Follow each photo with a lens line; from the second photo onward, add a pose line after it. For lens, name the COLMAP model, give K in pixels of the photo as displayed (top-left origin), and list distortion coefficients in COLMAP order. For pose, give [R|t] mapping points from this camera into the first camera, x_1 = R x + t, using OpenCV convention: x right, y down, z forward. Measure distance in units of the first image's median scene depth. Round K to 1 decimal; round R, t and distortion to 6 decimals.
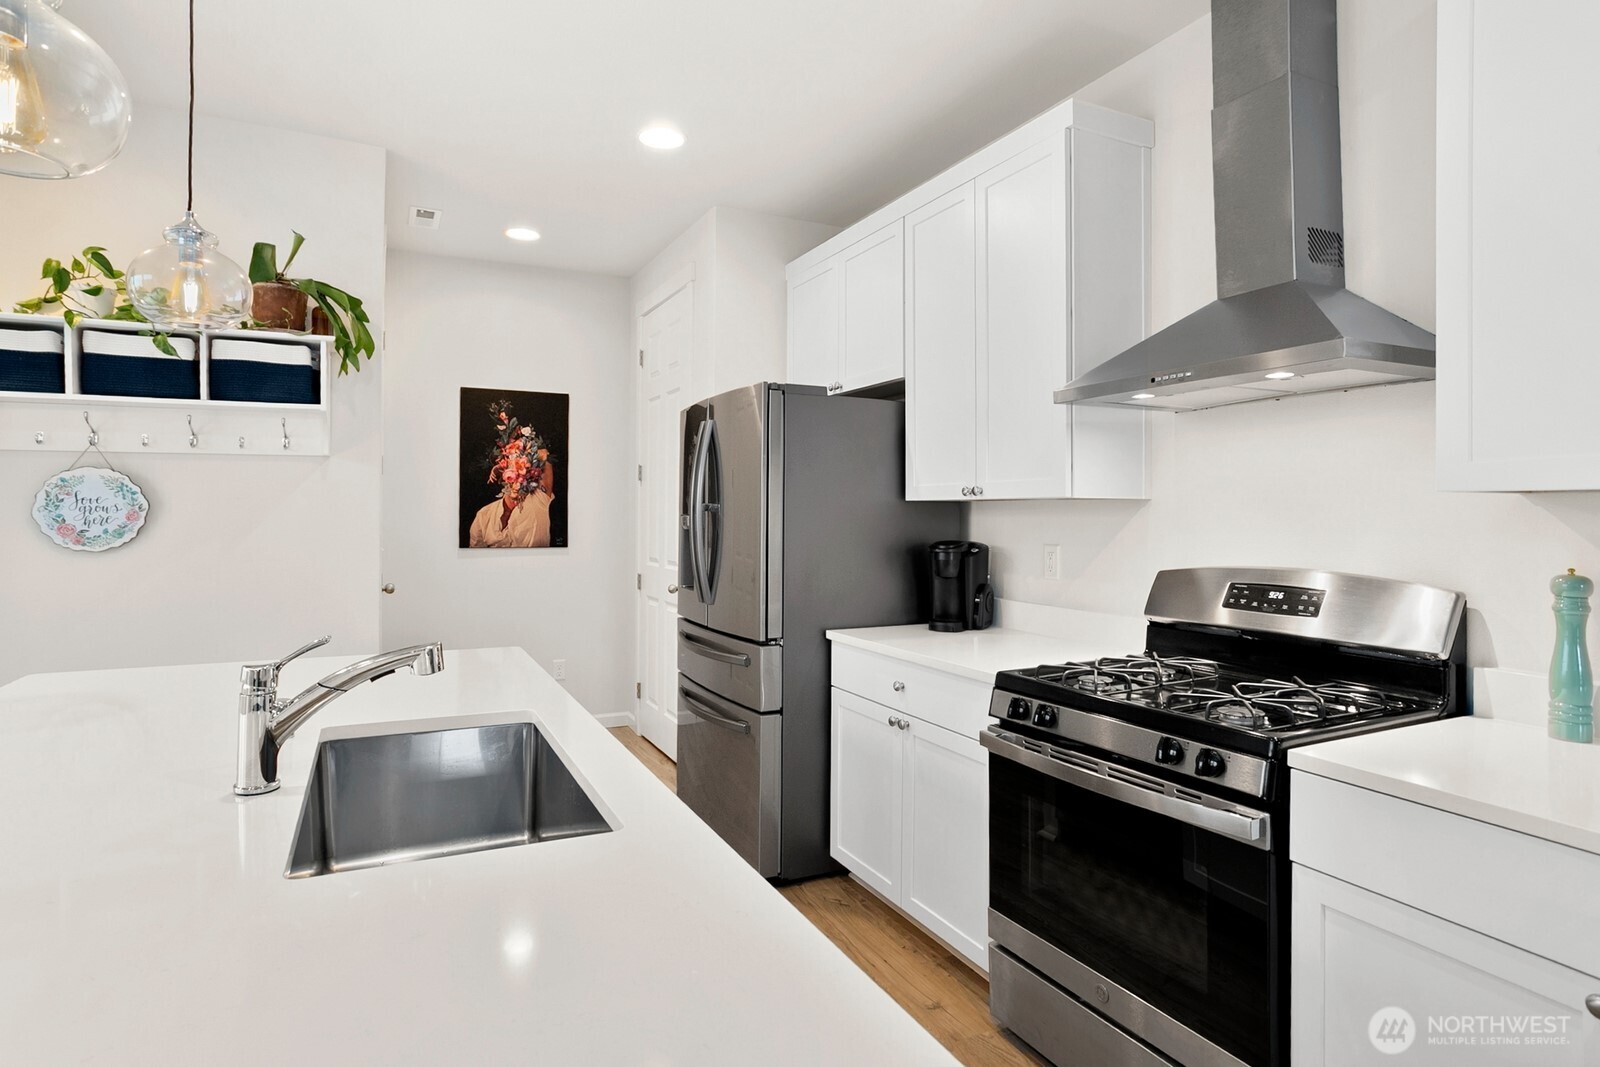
lens RADIAL K [[839.7, 0, 789.4], [0, 839.7, 507.7], [0, 0, 1]] dist [-0.063870, 0.035095]
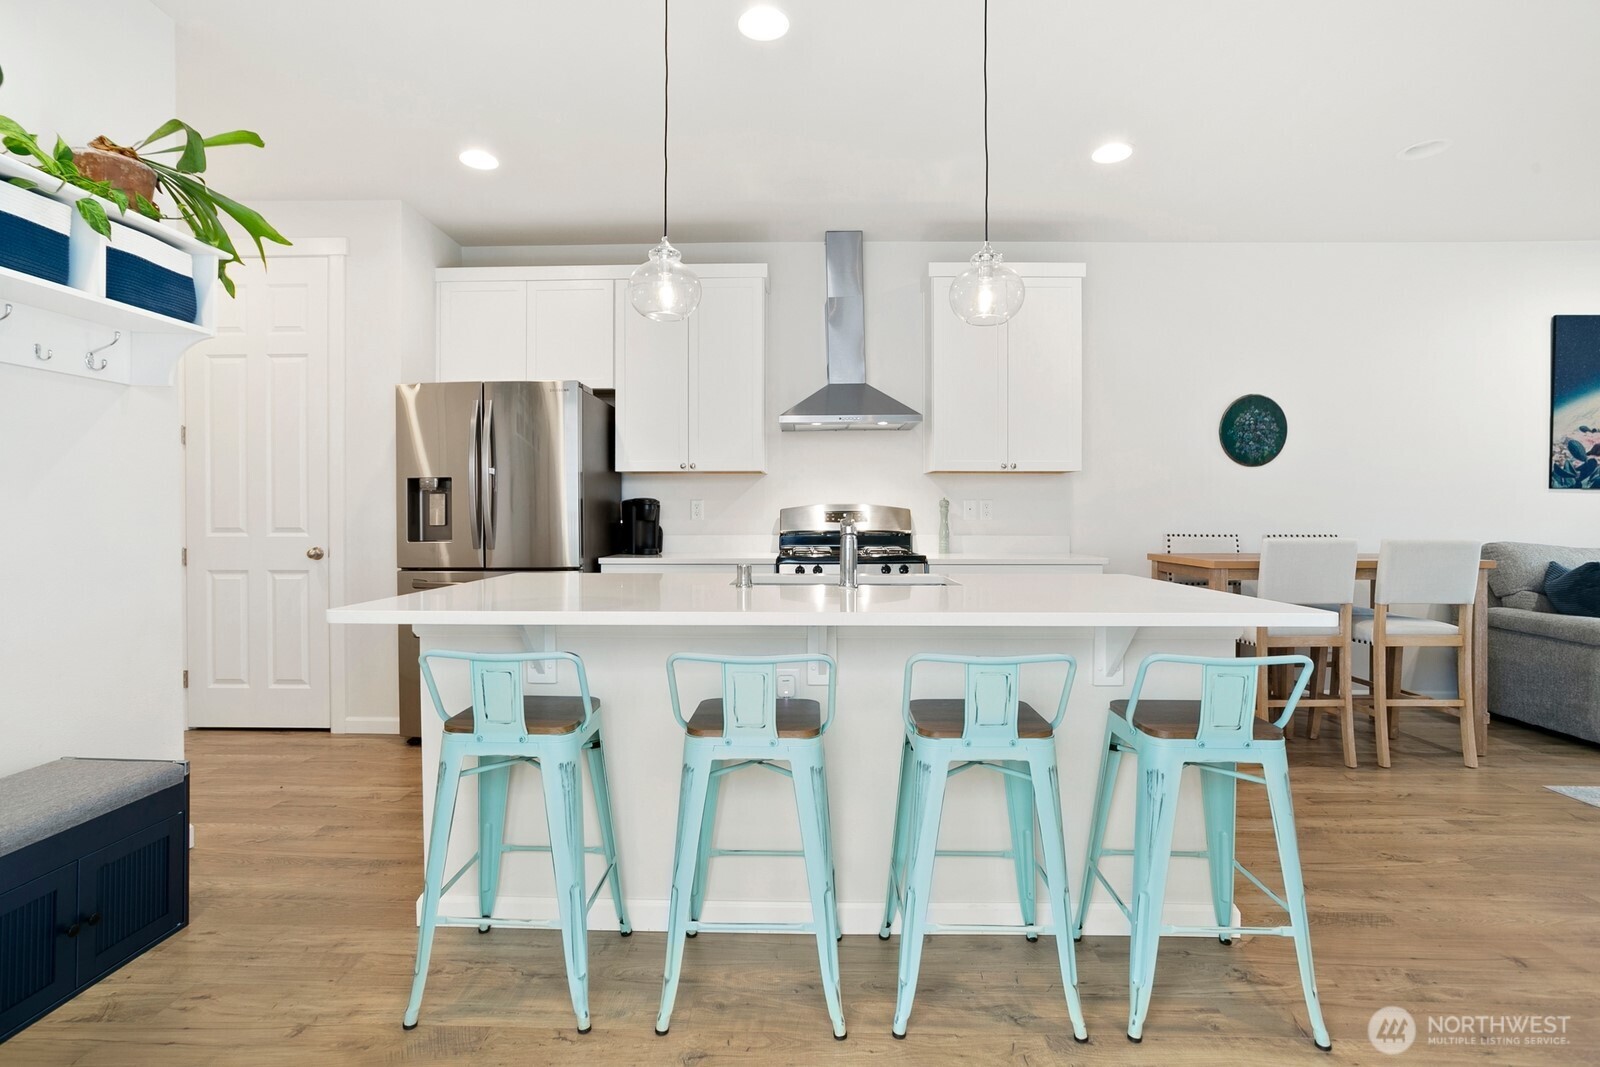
lens RADIAL K [[773.4, 0, 796.9], [0, 773.4, 522.8], [0, 0, 1]] dist [-0.027676, 0.023056]
pose [[0.452029, -0.014715, 0.891882, -0.972613], [-0.003994, 0.999821, 0.018520, 0.061254], [-0.891994, -0.011934, 0.451889, 0.092642]]
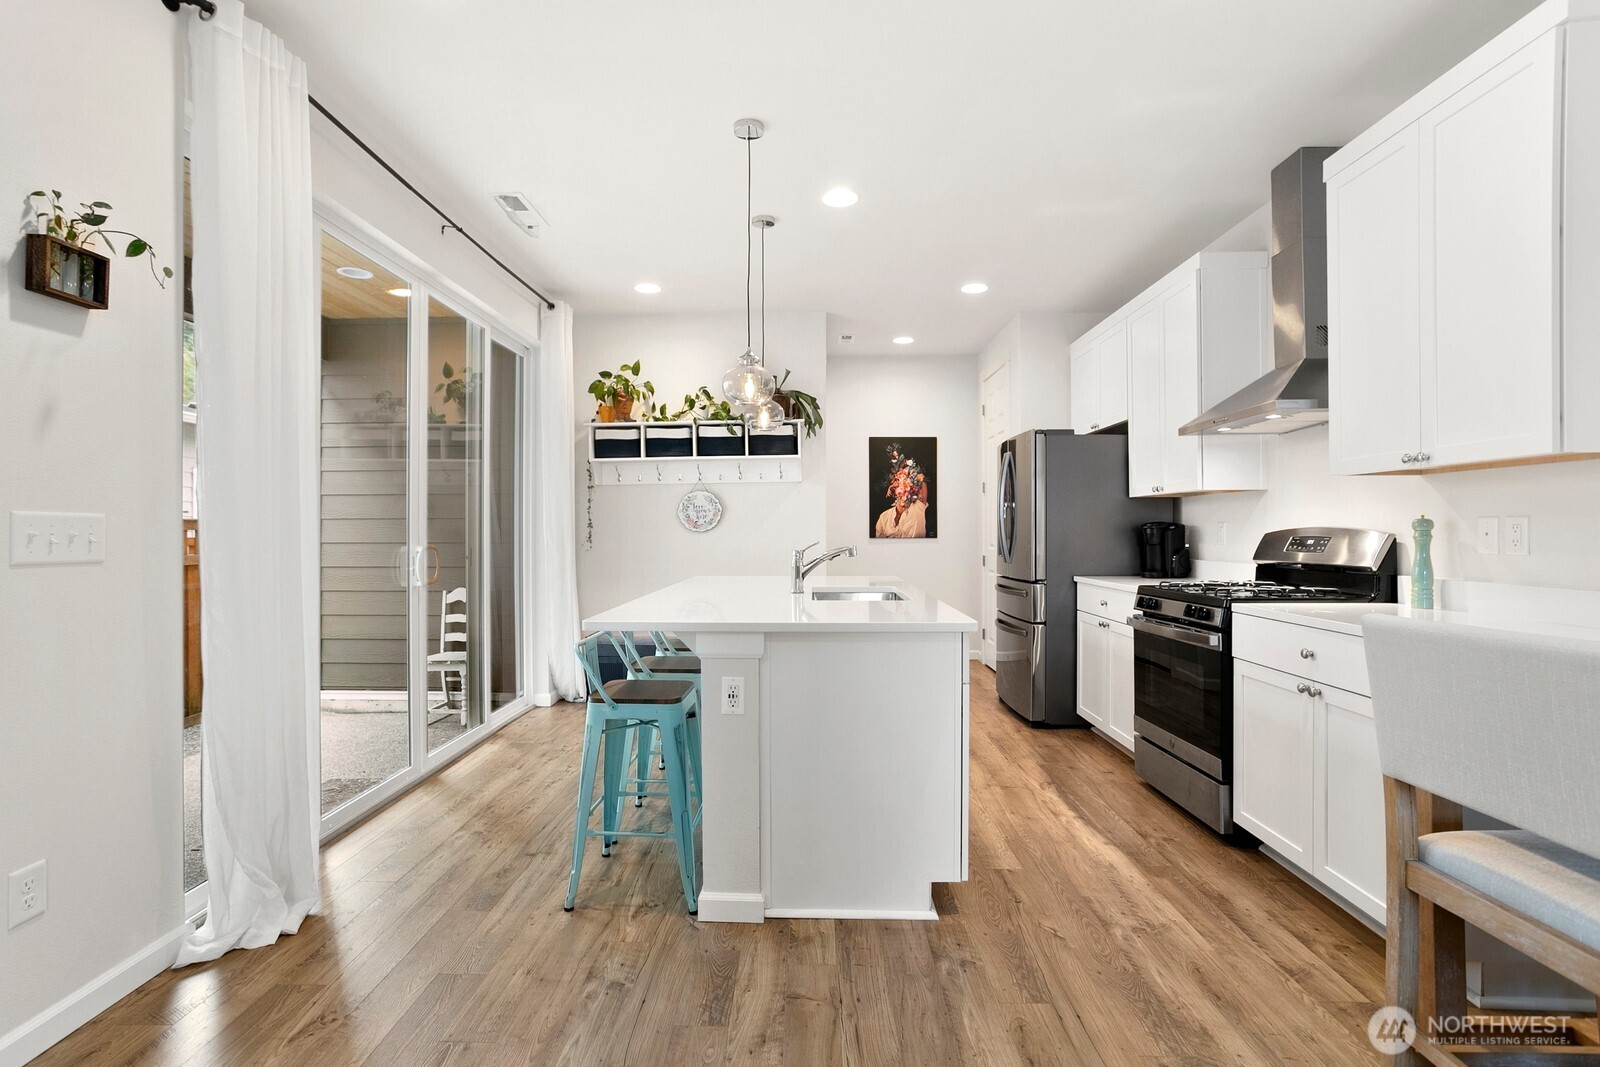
lens RADIAL K [[766.6, 0, 793.1], [0, 766.6, 528.2], [0, 0, 1]] dist [-0.061925, 0.042730]
pose [[0.883903, -0.008166, -0.467600, 0.254408], [0.008606, 0.999962, -0.001196, 0.048126], [0.467592, -0.002967, 0.883940, -0.581835]]
